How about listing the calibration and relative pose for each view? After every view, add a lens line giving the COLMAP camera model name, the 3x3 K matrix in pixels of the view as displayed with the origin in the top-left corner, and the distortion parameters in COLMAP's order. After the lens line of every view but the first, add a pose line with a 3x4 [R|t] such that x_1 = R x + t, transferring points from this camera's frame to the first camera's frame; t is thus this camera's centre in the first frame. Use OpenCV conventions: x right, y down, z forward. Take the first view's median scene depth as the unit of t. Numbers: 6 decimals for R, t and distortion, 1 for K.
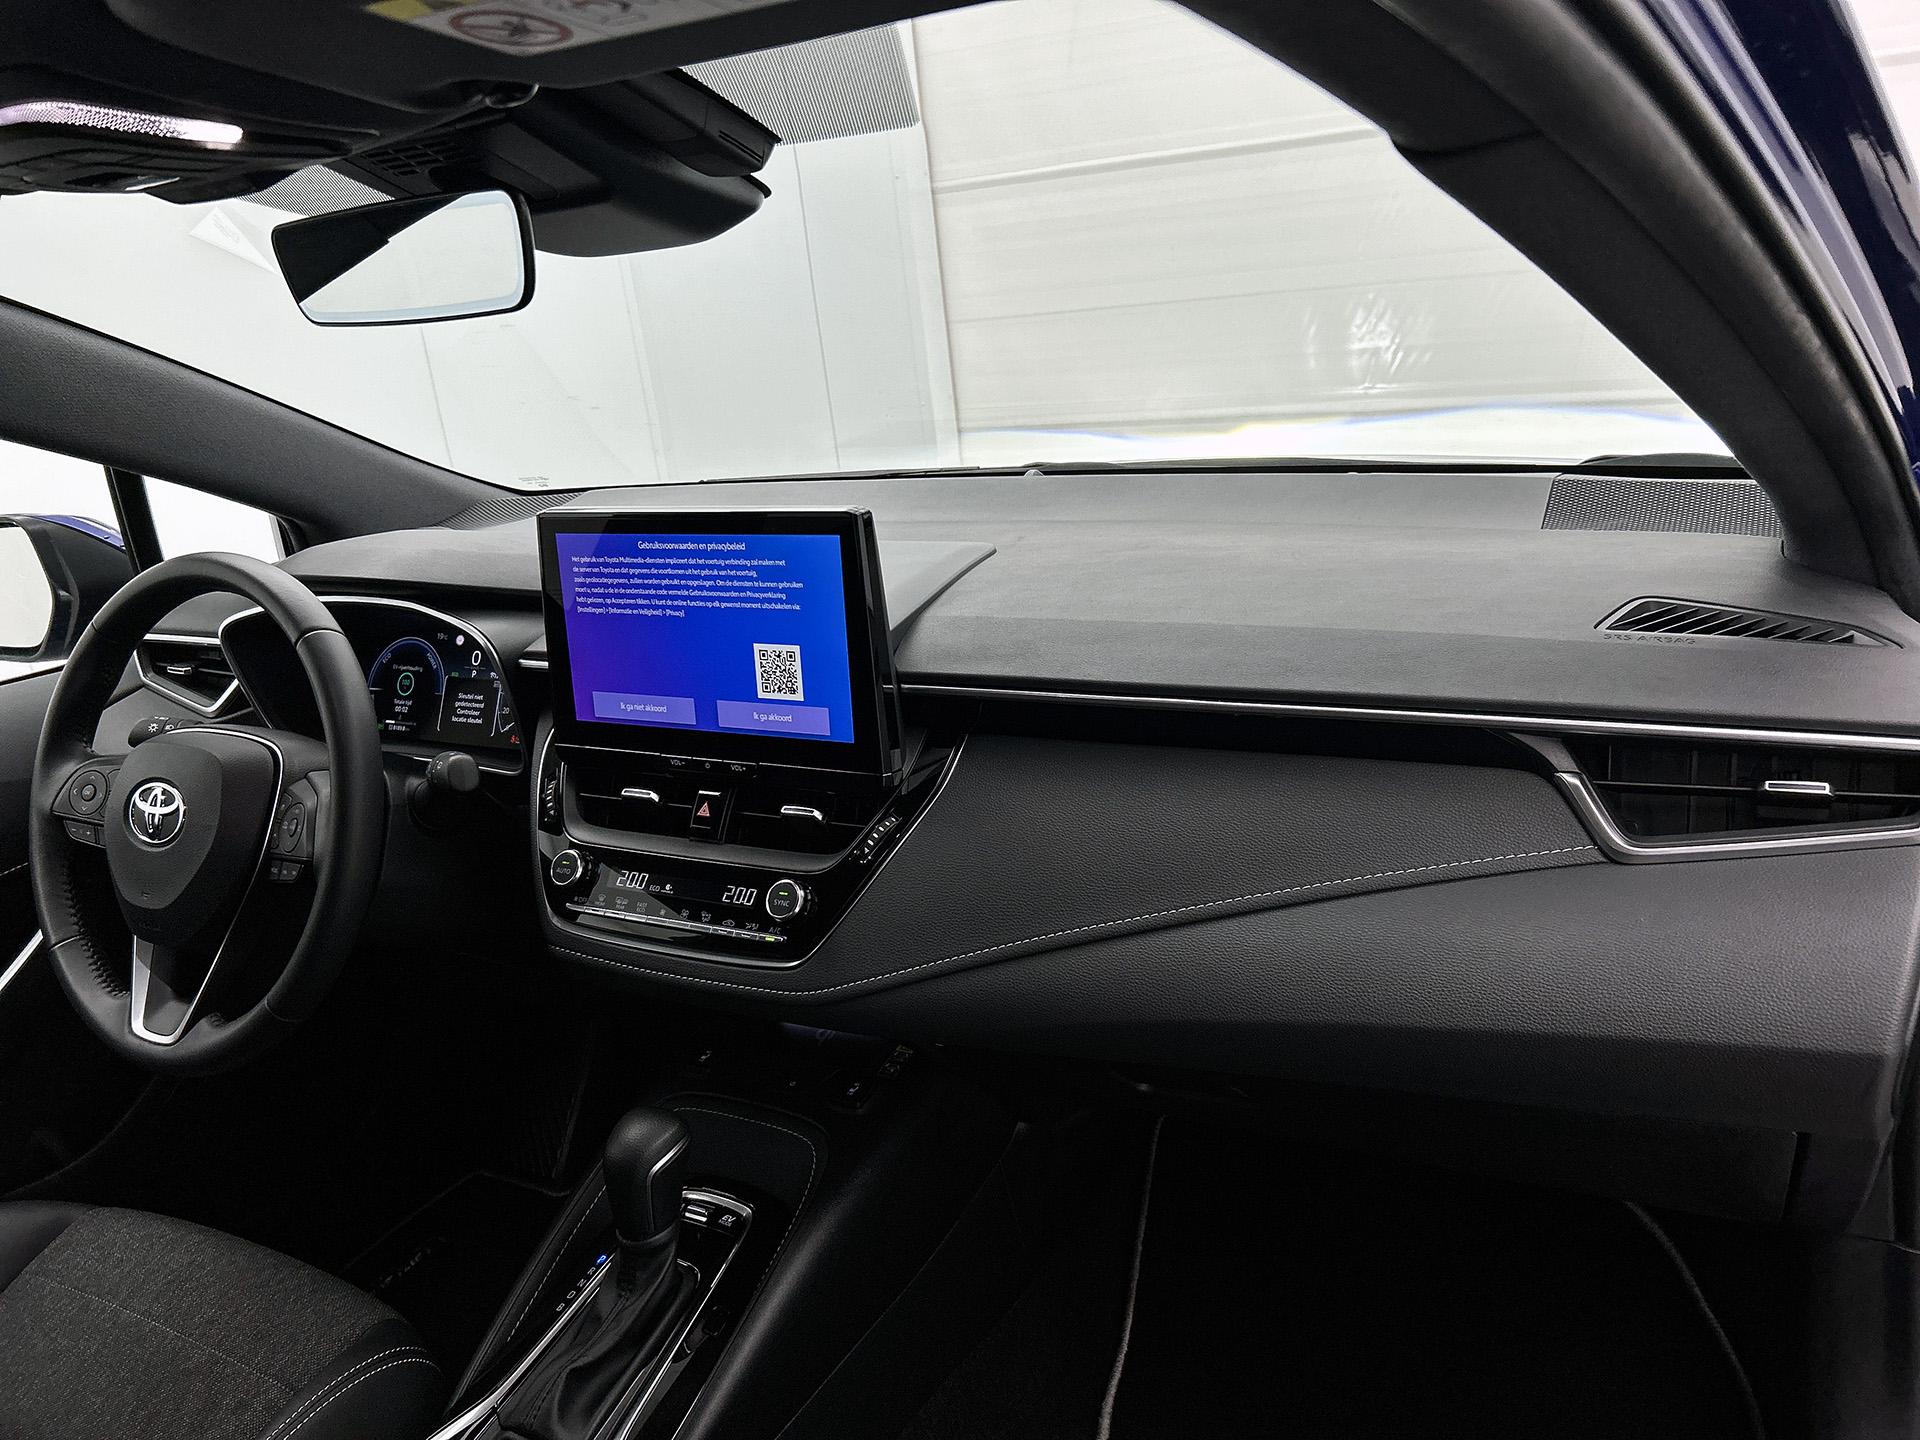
lens RADIAL K [[1476.9, 0, 922.2], [0, 1476.9, 733.3], [0, 0, 1]] dist [0.052214, -0.039424]
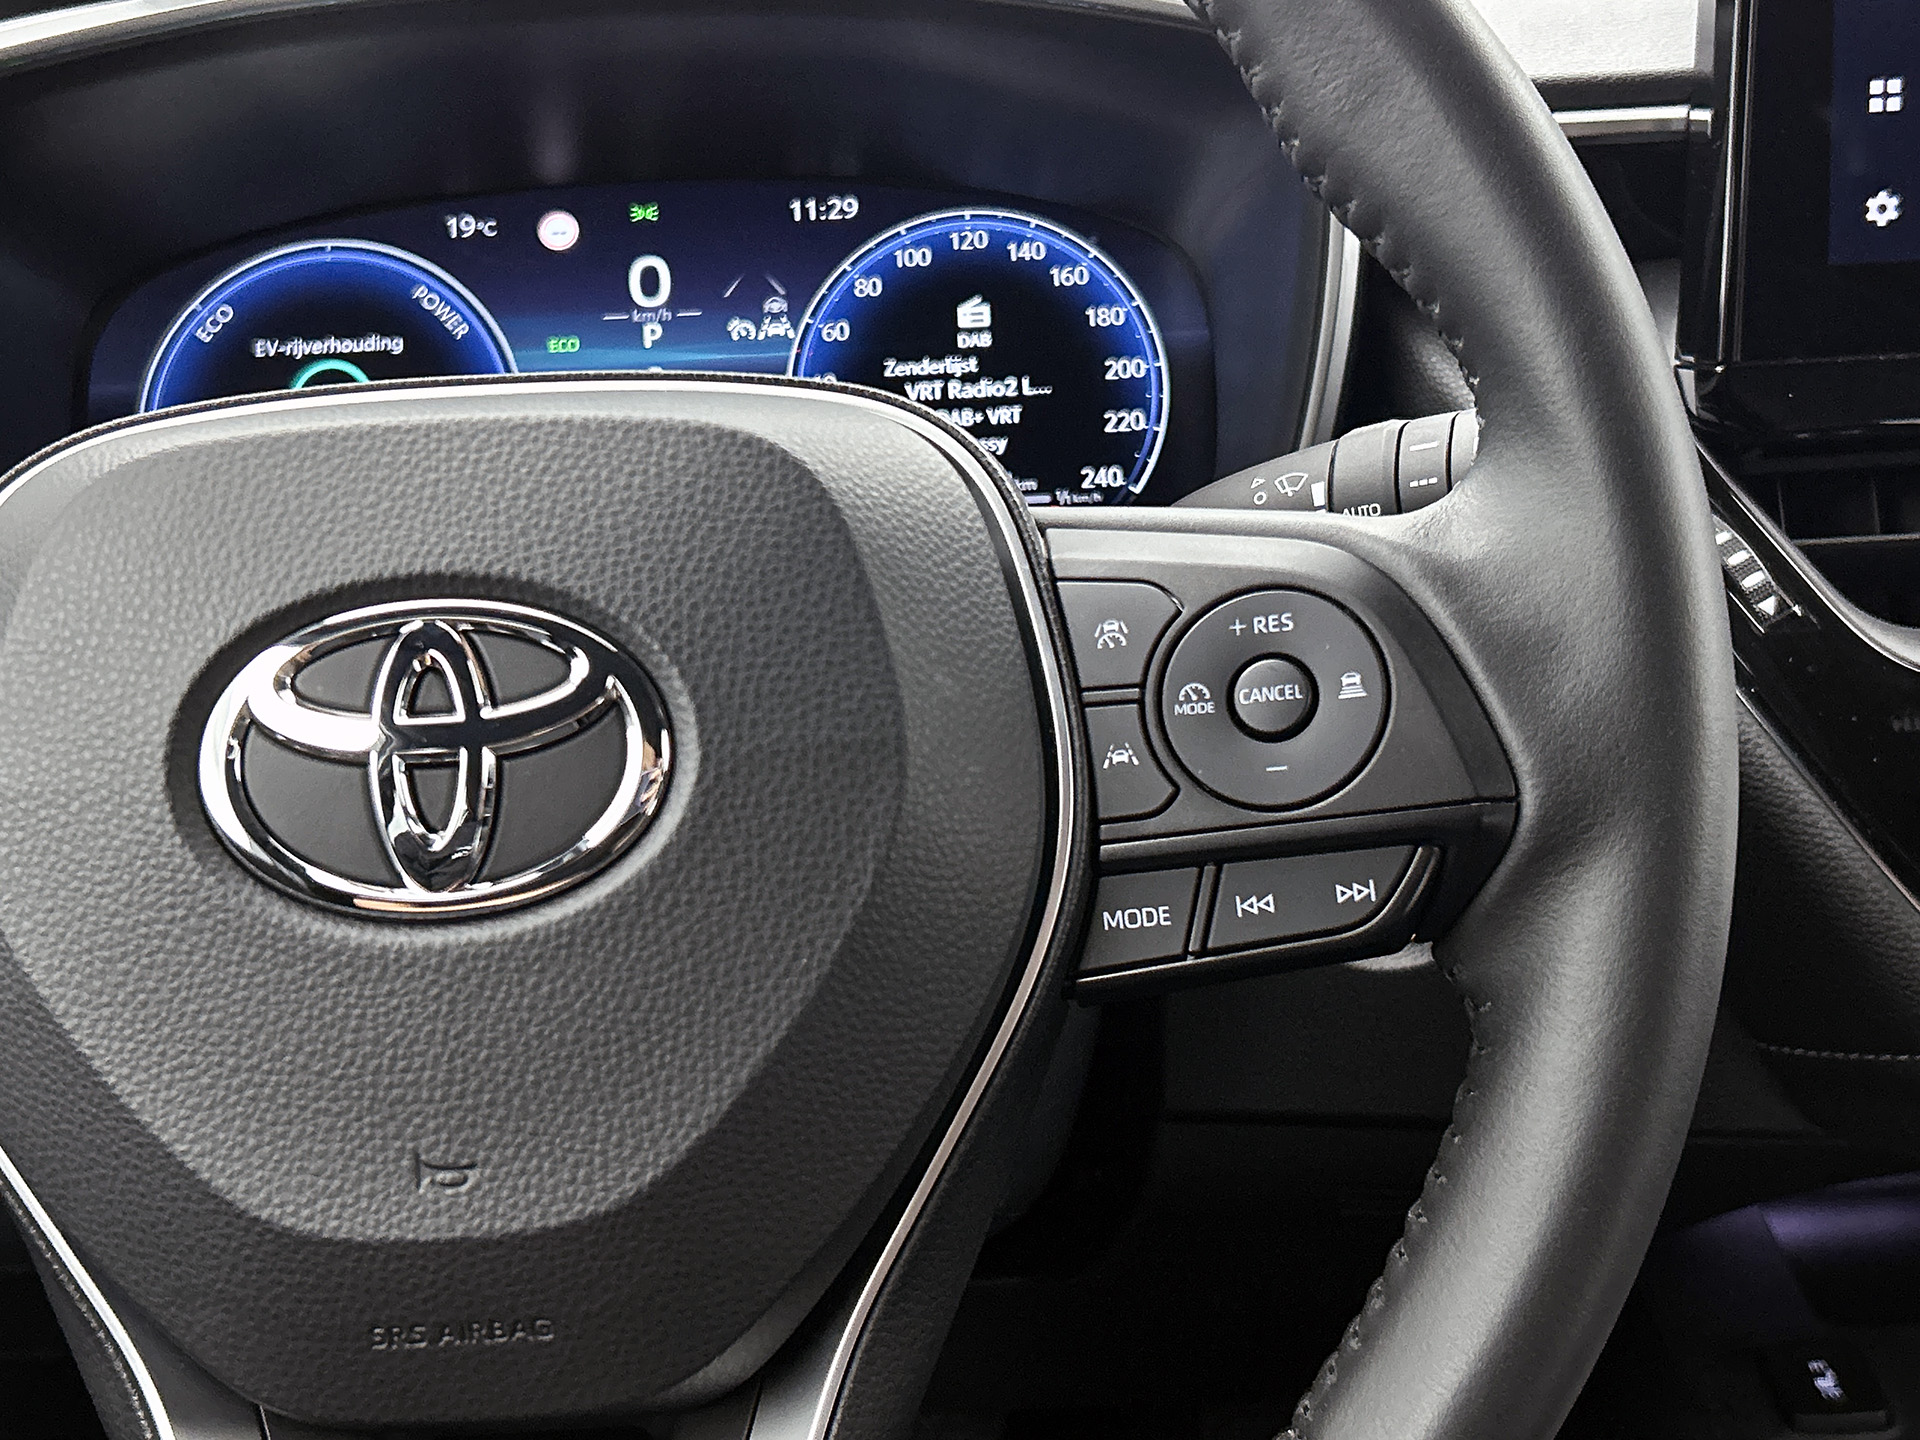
lens RADIAL K [[2327.9, 0, 959.2], [0, 2327.9, 766.8], [0, 0, 1]] dist [0.079796, 0.000000]
pose [[0.853745, -0.112561, 0.508380, -0.659055], [0.124675, 0.992144, 0.010300, 0.064694], [-0.505545, 0.054589, 0.861071, 0.750458]]
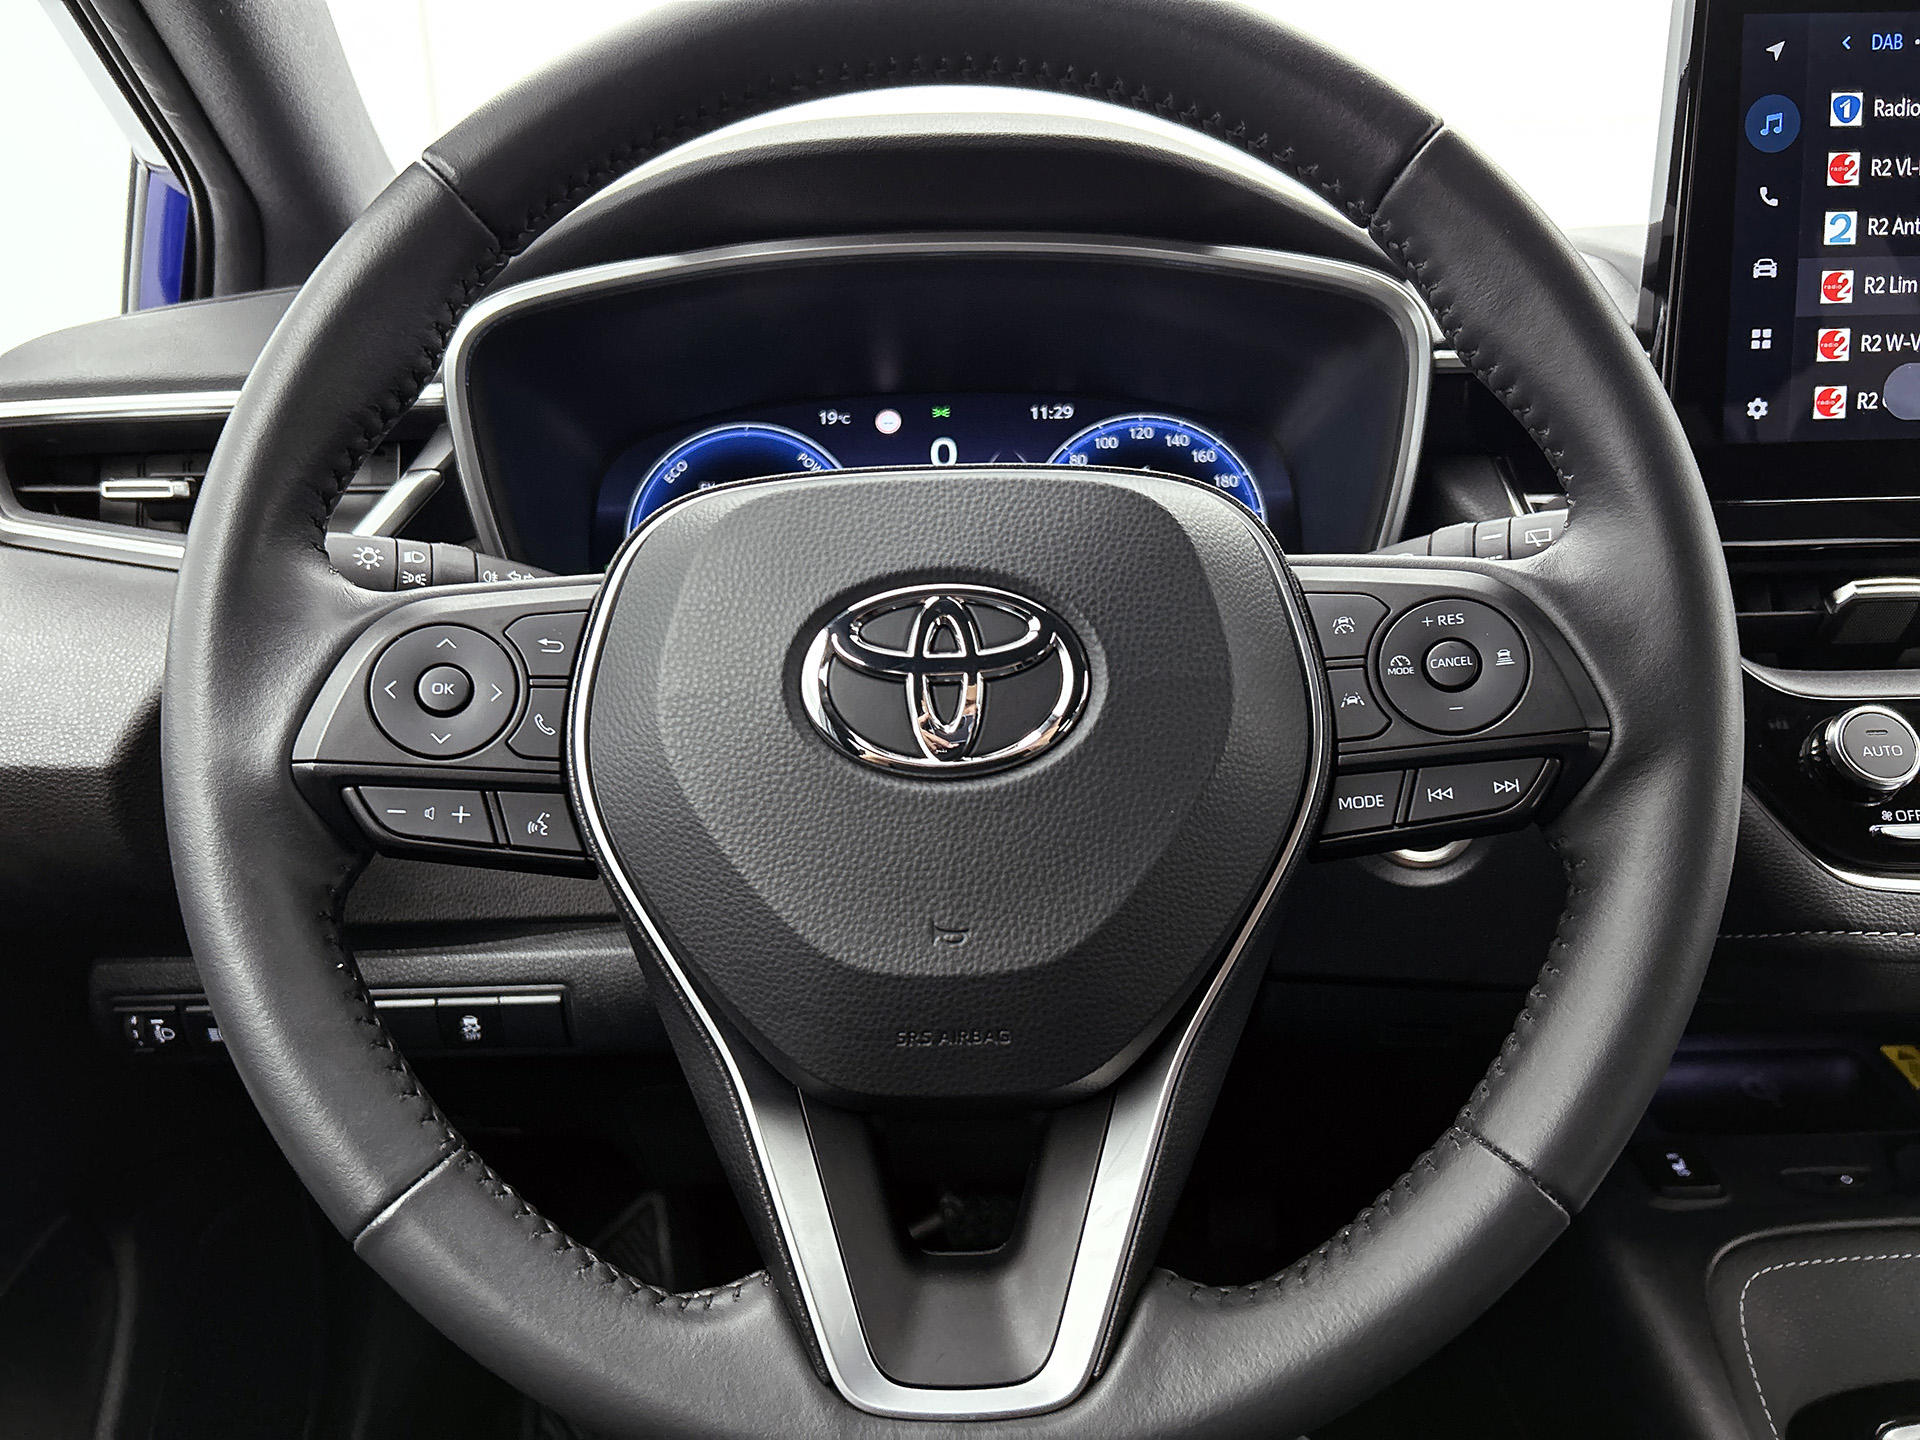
lens RADIAL K [[1476.9, 0, 944.4], [0, 1476.9, 739.9], [0, 0, 1]] dist [0.052214, -0.039424]
pose [[0.863021, -0.055204, 0.502142, -0.725068], [0.094569, 0.994093, -0.053246, 0.089488], [-0.496237, 0.093440, 0.863144, 0.782217]]
